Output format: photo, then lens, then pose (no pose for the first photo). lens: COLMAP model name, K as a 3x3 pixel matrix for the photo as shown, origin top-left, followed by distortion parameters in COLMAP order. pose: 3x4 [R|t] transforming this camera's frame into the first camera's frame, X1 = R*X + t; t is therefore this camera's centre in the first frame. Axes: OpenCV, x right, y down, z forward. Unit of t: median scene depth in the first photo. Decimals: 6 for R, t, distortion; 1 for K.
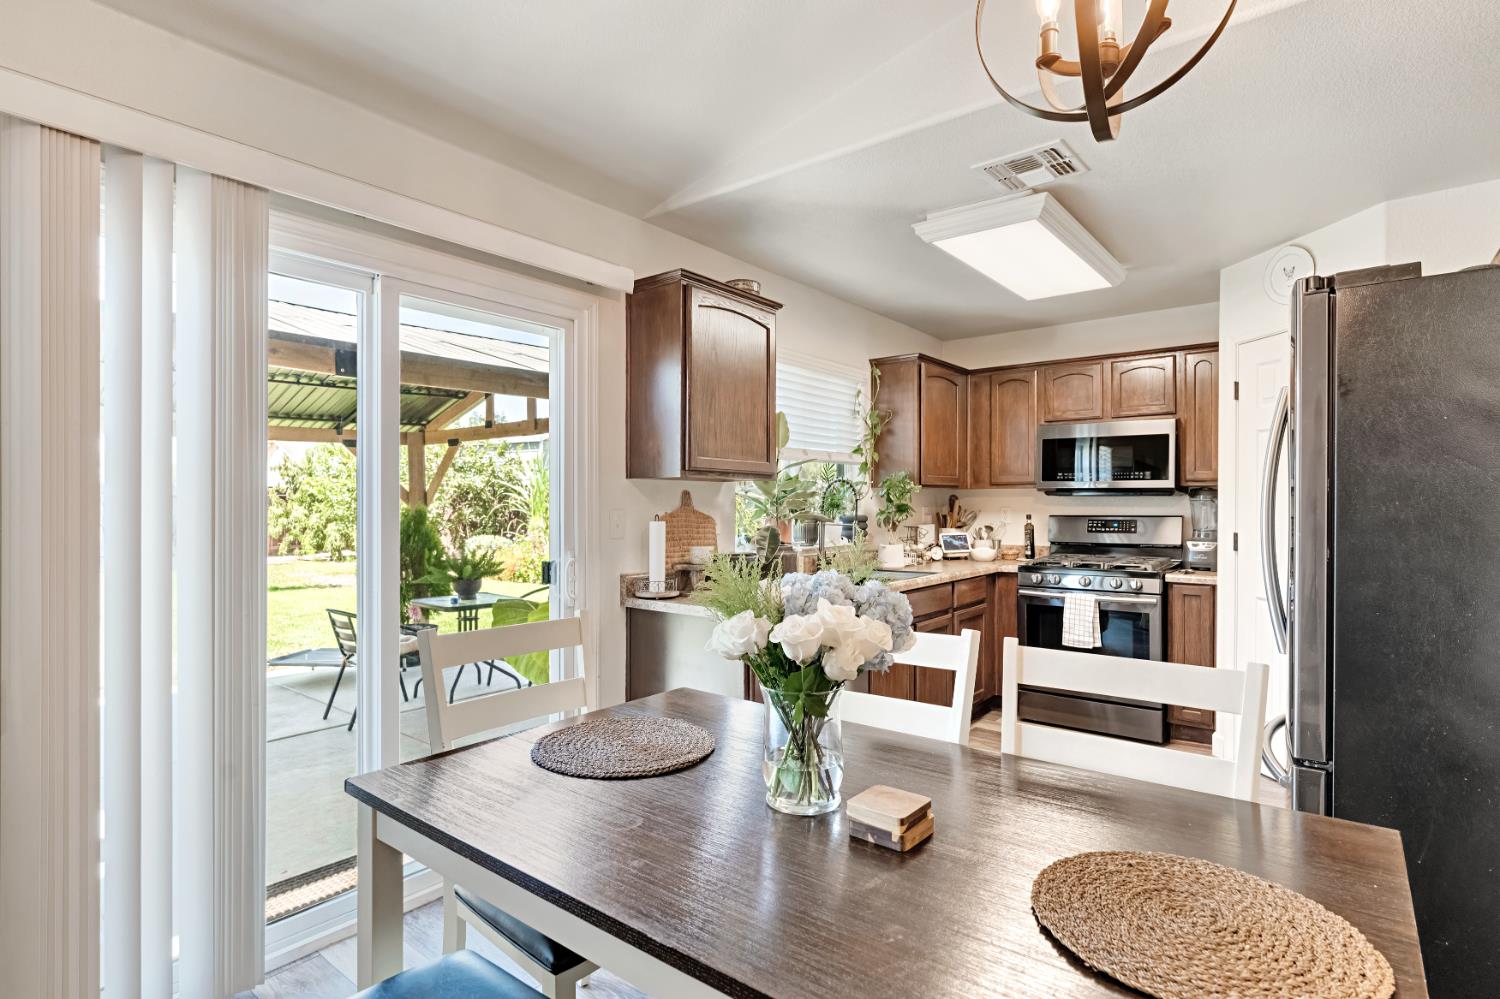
lens RADIAL K [[766.1, 0, 747.7], [0, 766.1, 506.1], [0, 0, 1]] dist [-0.005626, 0.000191]
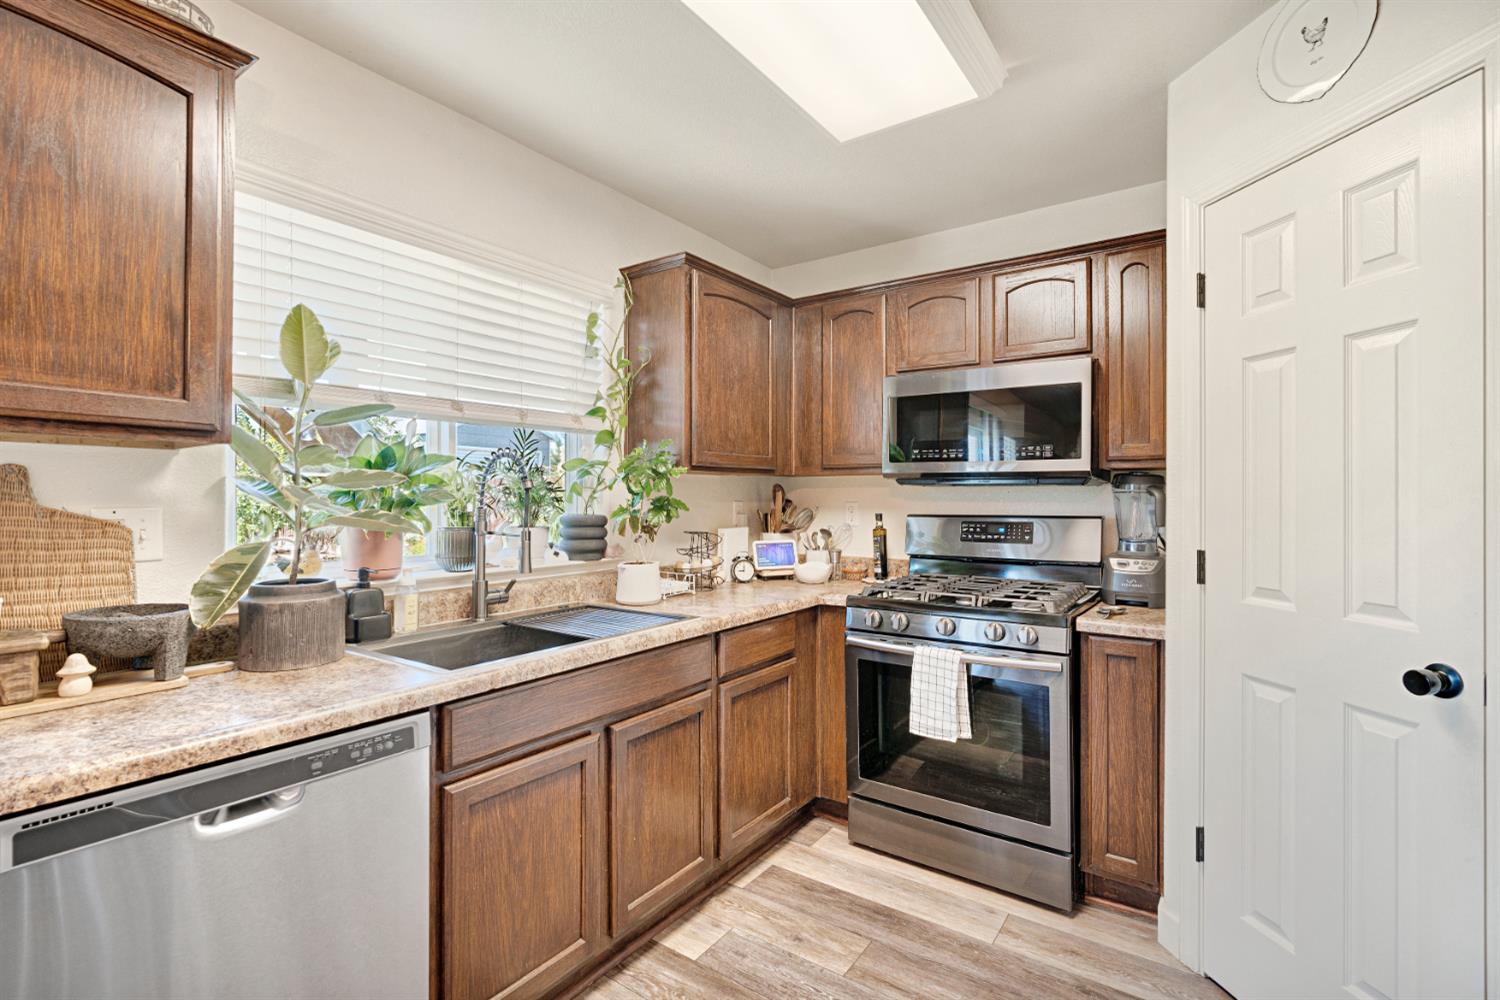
lens RADIAL K [[692.8, 0, 749.2], [0, 692.8, 494.0], [0, 0, 1]] dist [-0.002727, -0.000379]
pose [[0.998326, 0.001503, 0.057822, 0.241940], [-0.000972, 0.999957, -0.009207, -0.000404], [-0.057834, 0.009135, 0.998284, 0.441681]]
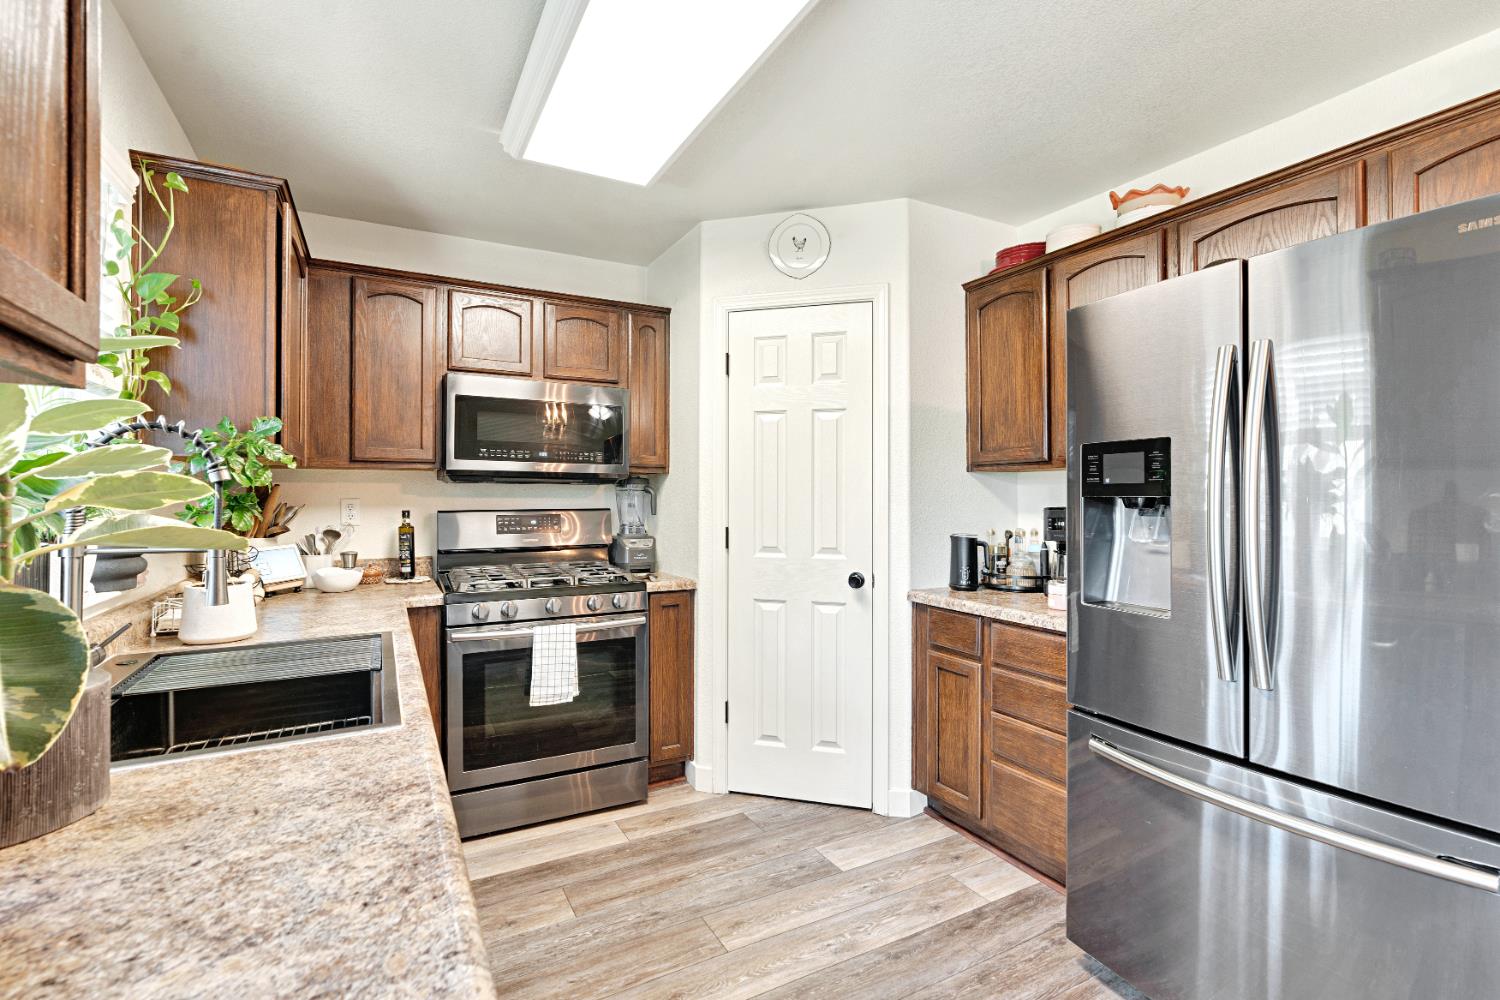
lens RADIAL K [[692.8, 0, 750.5], [0, 692.8, 491.6], [0, 0, 1]] dist [-0.002727, -0.000379]
pose [[0.386991, 0.004828, 0.922071, -0.064854], [0.001276, 0.999983, -0.005771, -0.001086], [-0.922083, 0.003410, 0.386978, 0.563325]]
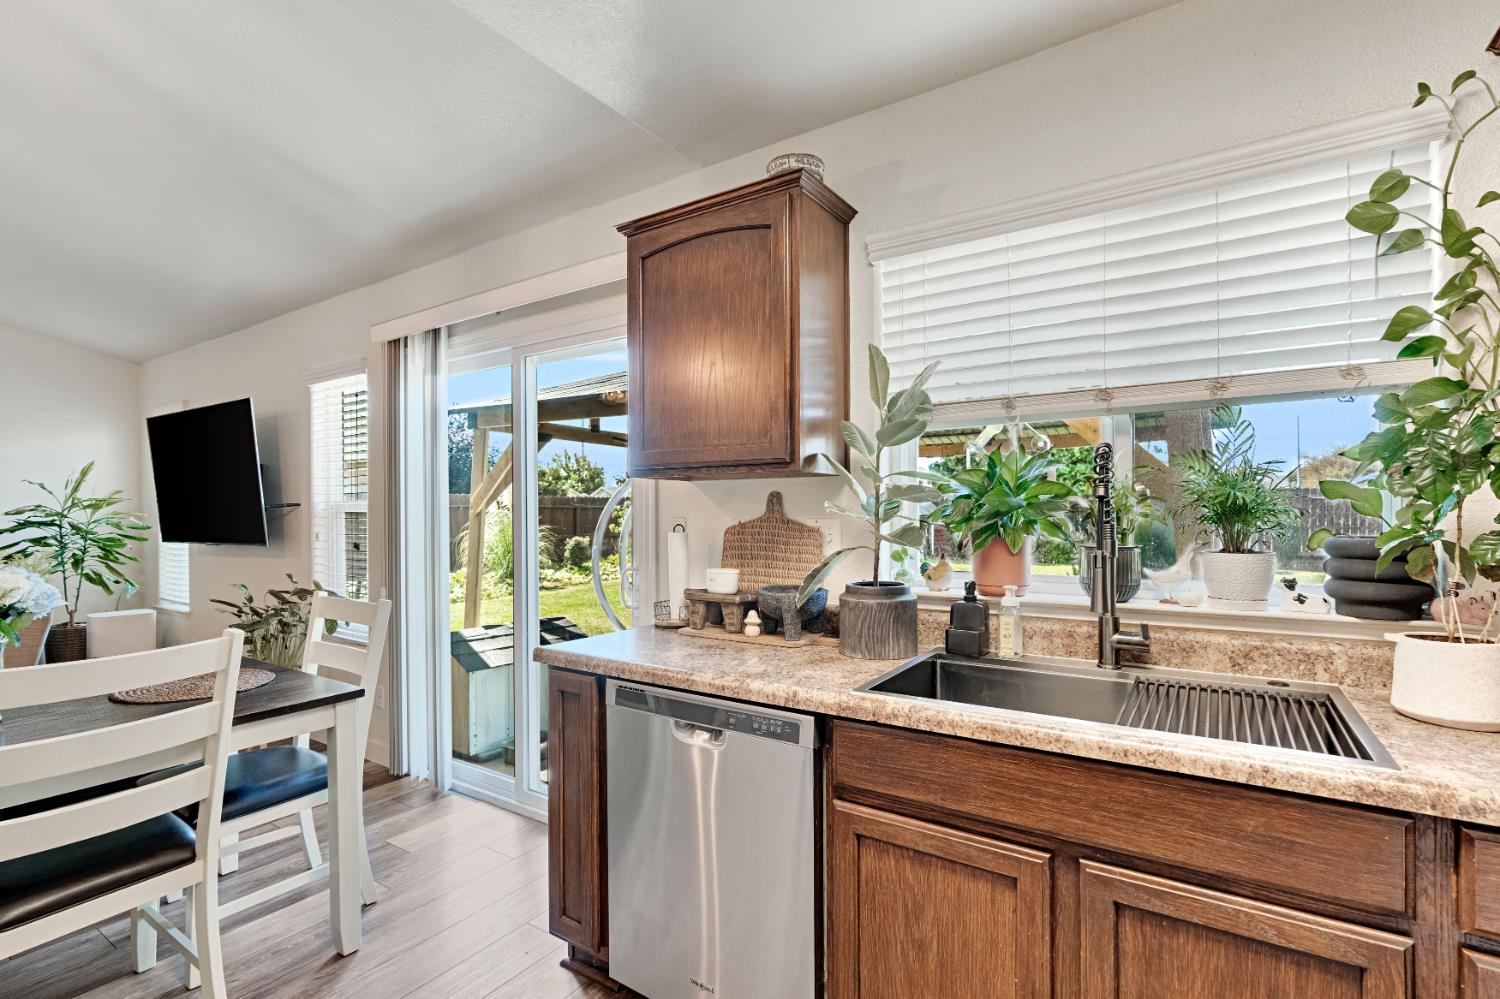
lens RADIAL K [[692.8, 0, 748.8], [0, 692.8, 511.2], [0, 0, 1]] dist [-0.002727, -0.000379]
pose [[0.090758, -0.009153, -0.995831, 0.431944], [-0.001654, 0.999955, -0.009342, 0.002836], [0.995872, 0.002495, 0.090739, 0.699655]]
